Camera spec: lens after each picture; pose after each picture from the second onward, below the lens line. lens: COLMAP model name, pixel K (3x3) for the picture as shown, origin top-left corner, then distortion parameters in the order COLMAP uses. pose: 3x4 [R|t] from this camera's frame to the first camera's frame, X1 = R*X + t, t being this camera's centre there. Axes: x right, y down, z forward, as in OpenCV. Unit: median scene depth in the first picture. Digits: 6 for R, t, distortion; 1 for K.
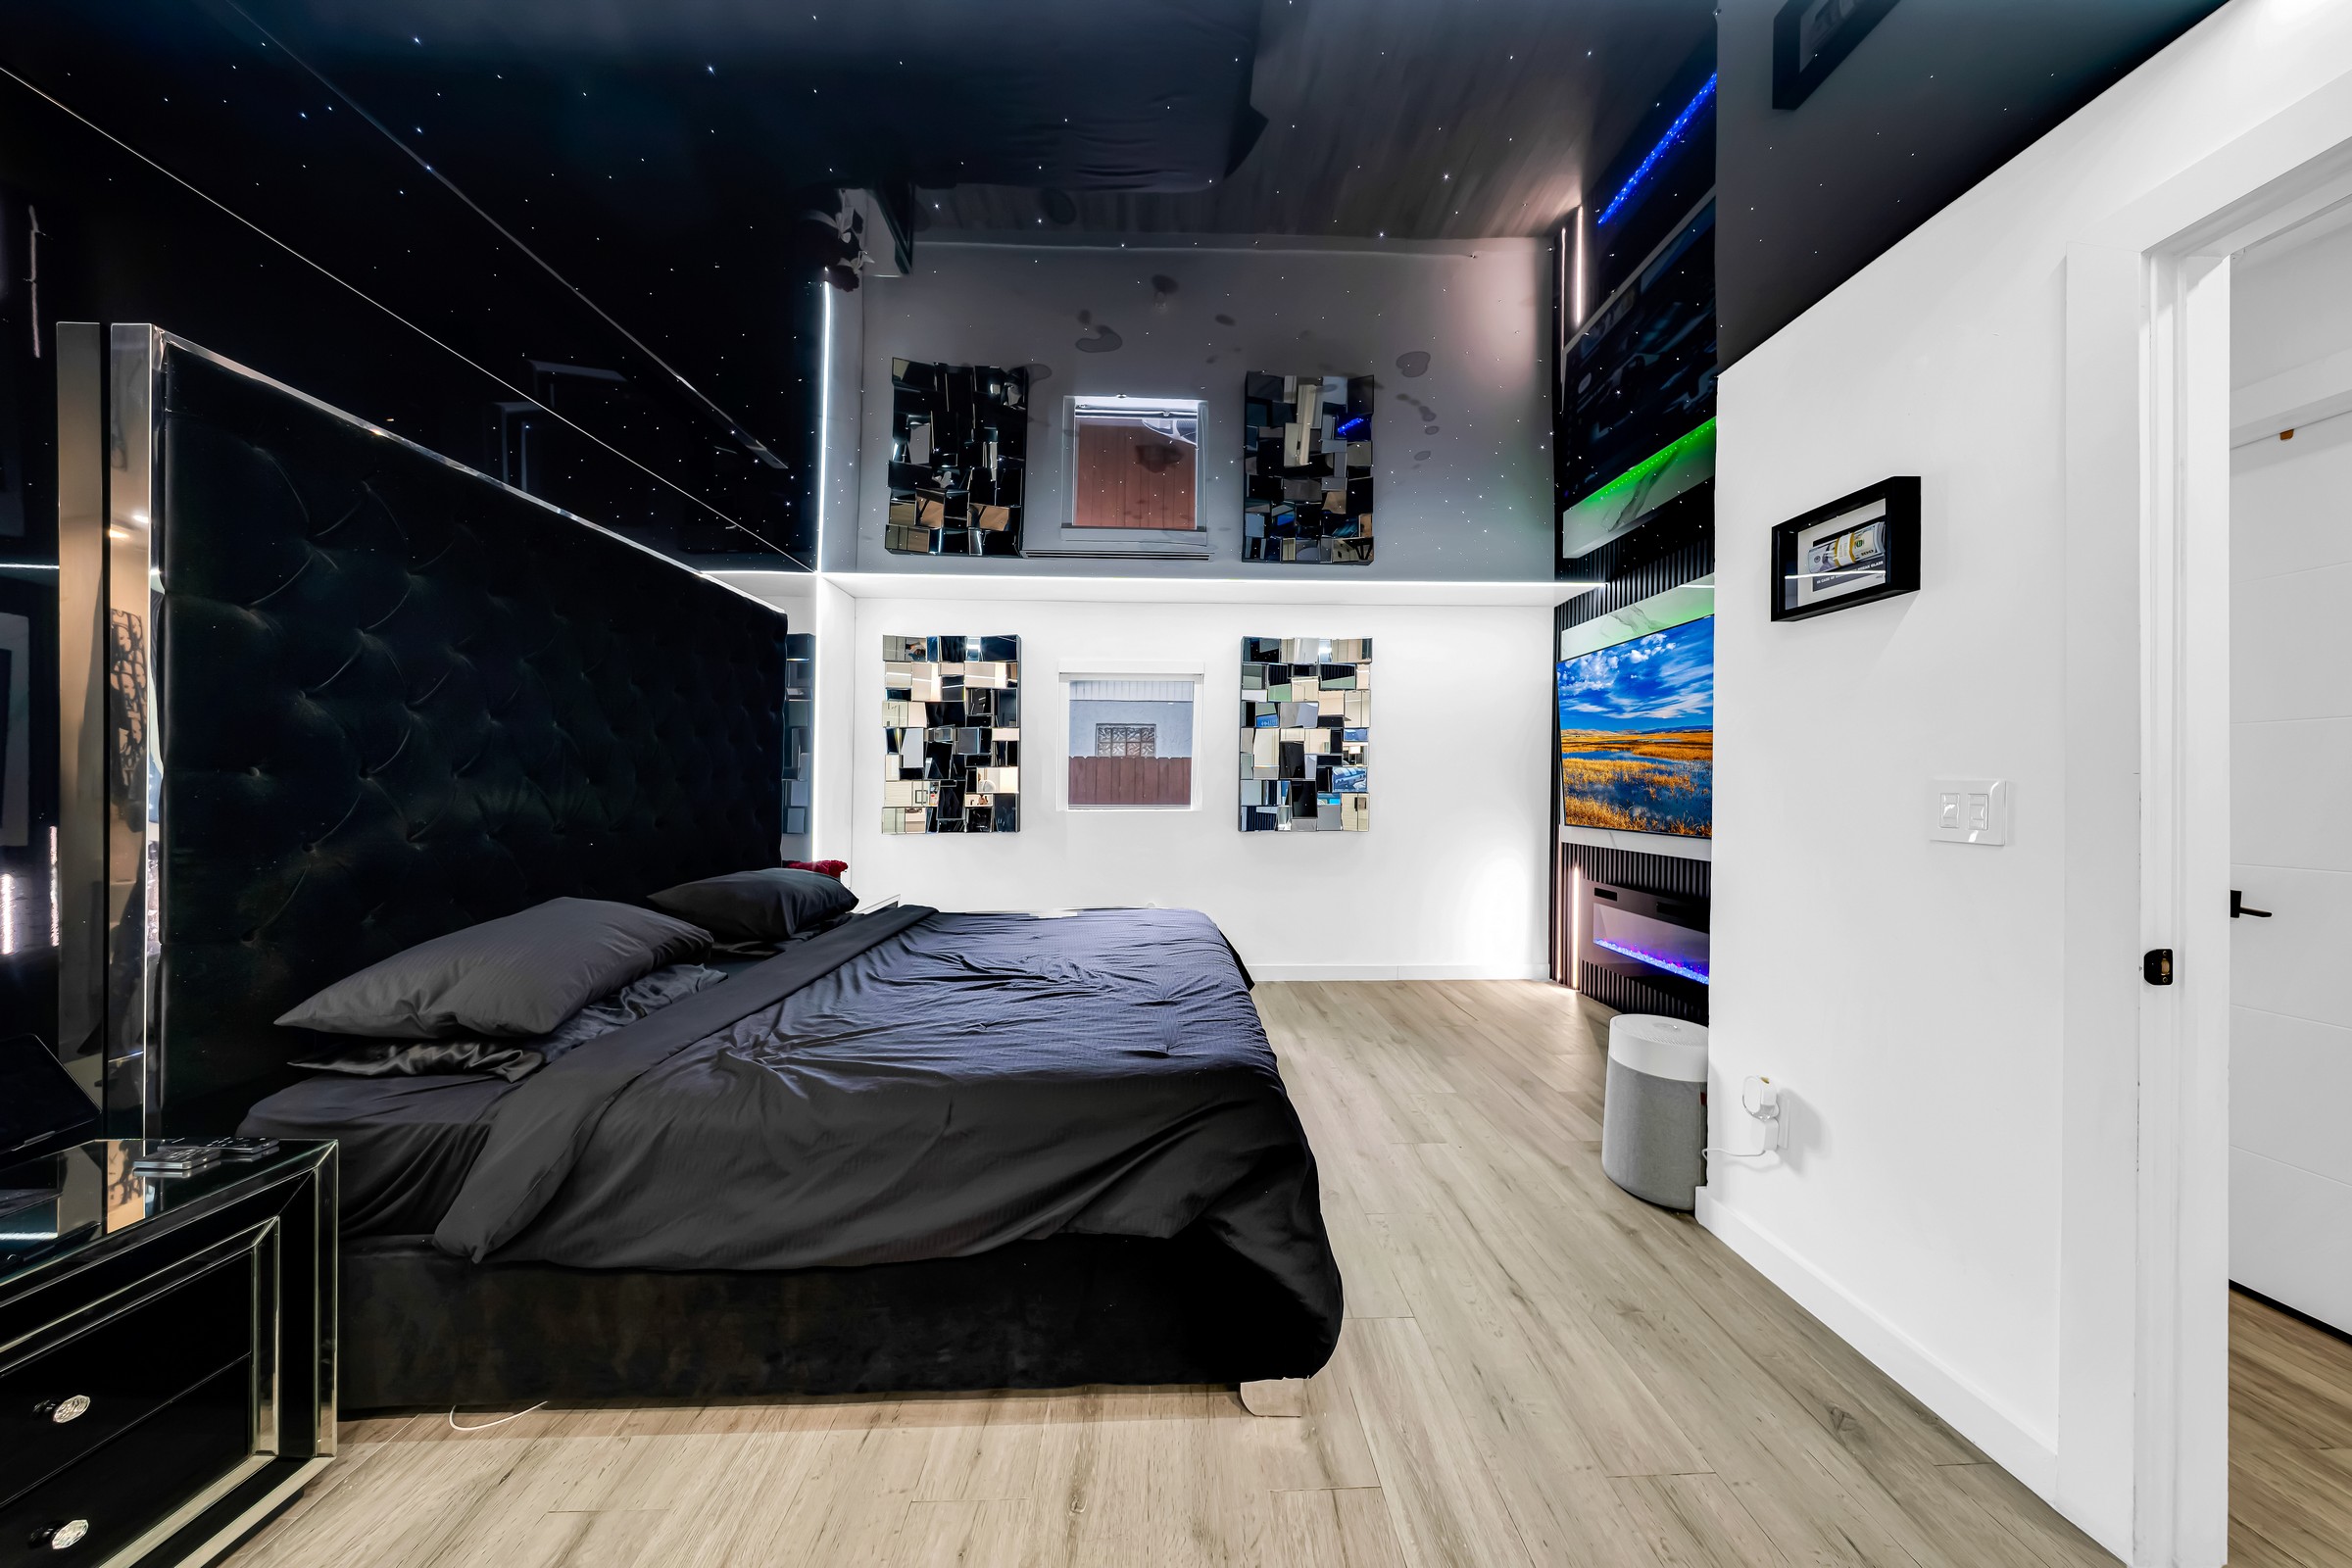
lens RADIAL K [[687.7, 0, 1179.8], [0, 687.7, 795.8], [0, 0, 1]] dist [-0.003064, -0.000624]
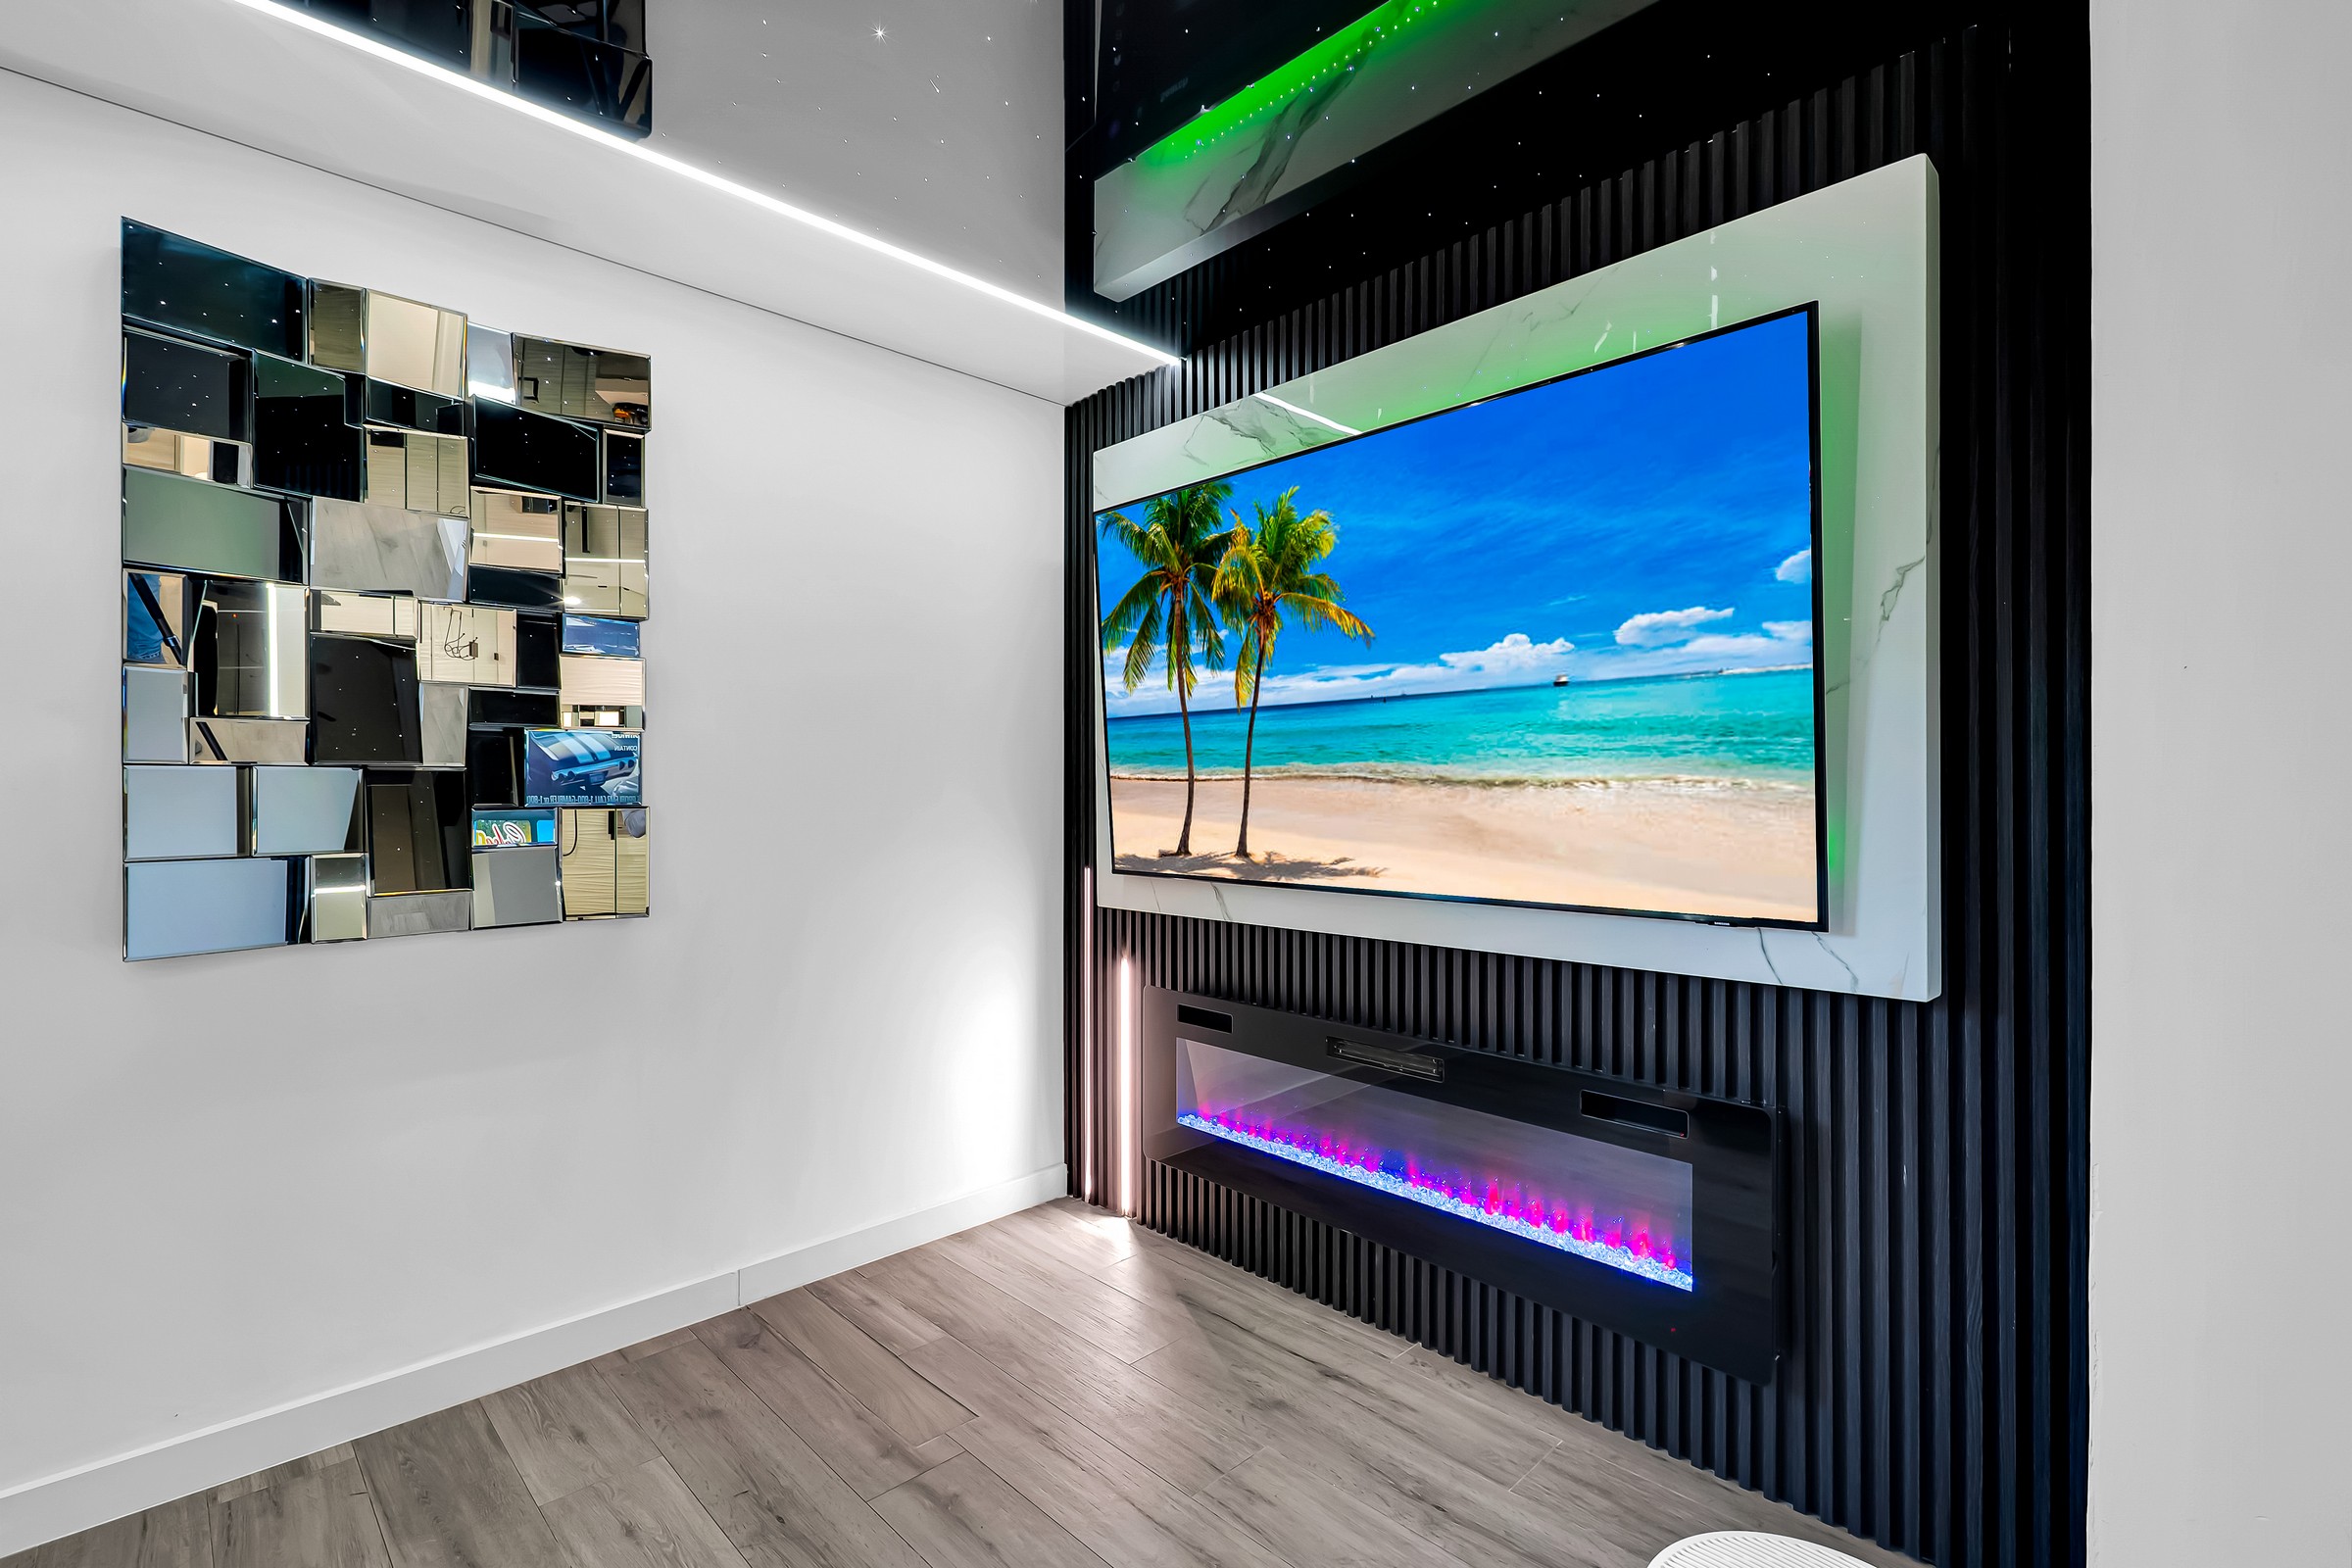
lens RADIAL K [[1058.9, 0, 1178.3], [0, 1058.9, 807.6], [0, 0, 1]] dist [0.010179, -0.006767]
pose [[0.738328, -0.014546, 0.674285, 0.112131], [0.012213, 0.999892, 0.008198, -0.004791], [-0.674331, 0.002182, 0.738426, 0.424919]]
